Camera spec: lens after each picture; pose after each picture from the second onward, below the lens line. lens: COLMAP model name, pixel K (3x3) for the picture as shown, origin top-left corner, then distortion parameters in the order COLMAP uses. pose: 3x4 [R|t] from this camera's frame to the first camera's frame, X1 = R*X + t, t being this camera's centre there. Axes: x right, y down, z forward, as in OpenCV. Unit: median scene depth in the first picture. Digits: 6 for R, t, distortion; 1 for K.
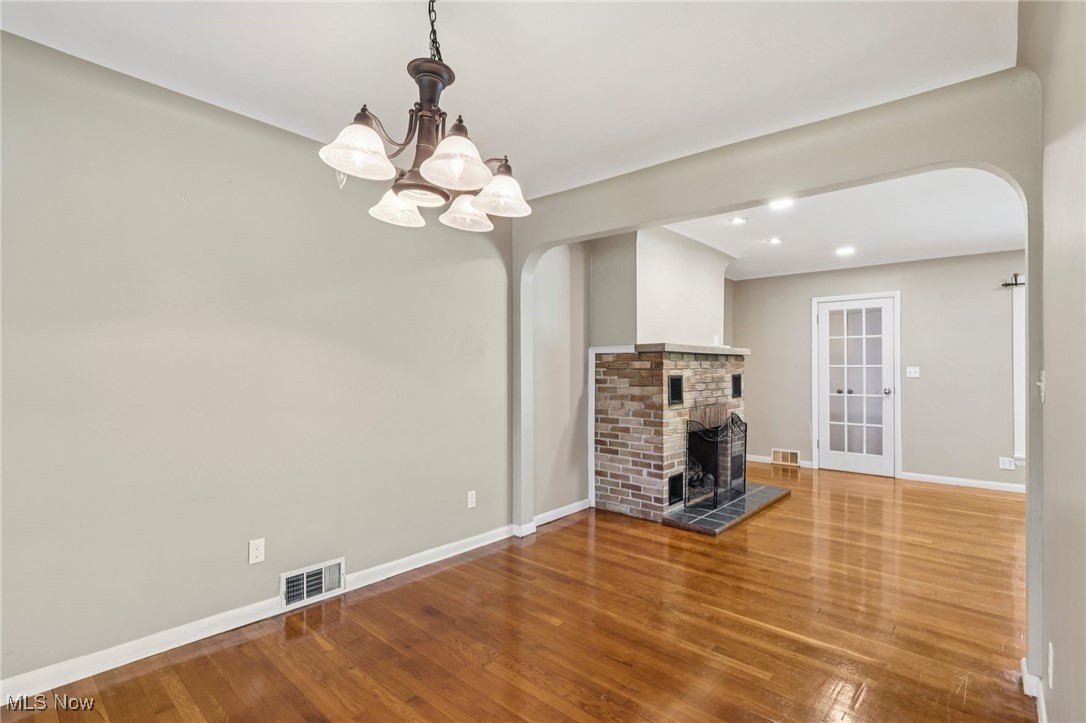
lens RADIAL K [[503.8, 0, 543.5], [0, 503.8, 366.1], [0, 0, 1]] dist [-0.000802, 0.000097]
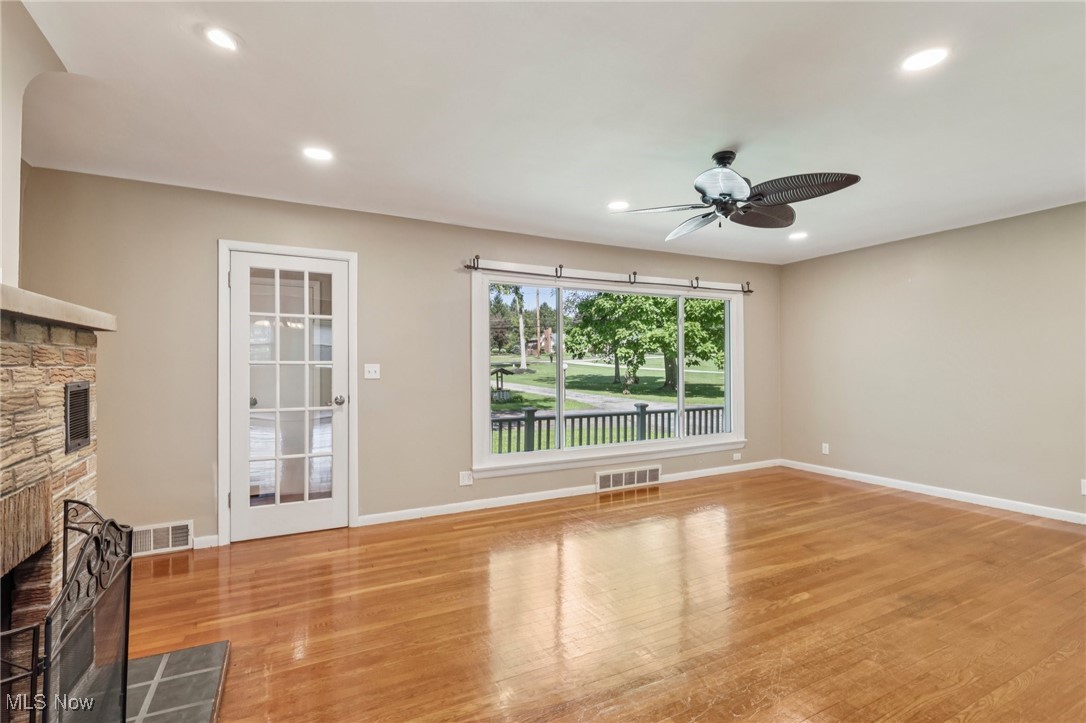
lens RADIAL K [[503.8, 0, 543.0], [0, 503.8, 364.0], [0, 0, 1]] dist [-0.000802, 0.000097]
pose [[0.351028, 0.005110, 0.936351, 0.155429], [-0.005446, 0.999979, -0.003415, 0.002843], [-0.936349, -0.003900, 0.351049, 0.526102]]
